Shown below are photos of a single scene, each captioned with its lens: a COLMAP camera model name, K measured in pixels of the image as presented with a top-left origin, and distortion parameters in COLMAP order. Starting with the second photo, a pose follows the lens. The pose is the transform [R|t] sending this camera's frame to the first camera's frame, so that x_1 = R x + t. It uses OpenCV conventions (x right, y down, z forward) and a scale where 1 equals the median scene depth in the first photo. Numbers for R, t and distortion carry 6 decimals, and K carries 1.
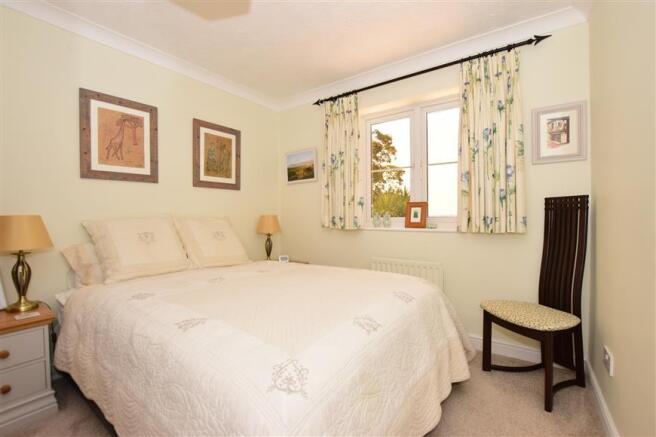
lens RADIAL K [[287.9, 0, 306.7], [0, 287.9, 219.7], [0, 0, 1]] dist [-0.031253, -0.000084]
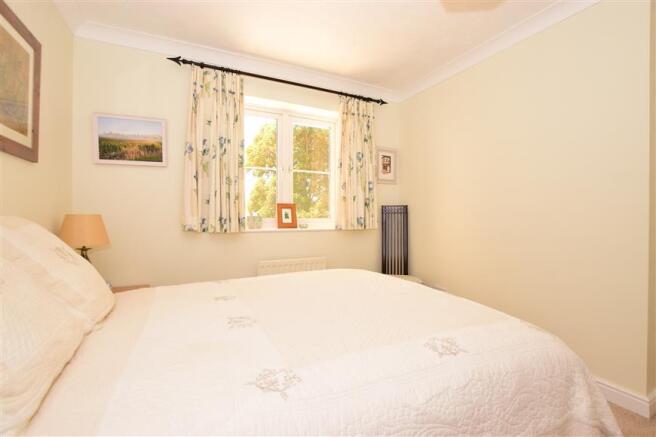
lens RADIAL K [[290.4, 0, 329.2], [0, 290.4, 218.1], [0, 0, 1]] dist [-0.034786, -0.000059]
pose [[0.439198, -0.000237, 0.898390, -0.495443], [0.007942, 0.999962, -0.003618, -0.003338], [-0.898355, 0.008724, 0.439183, 0.386845]]
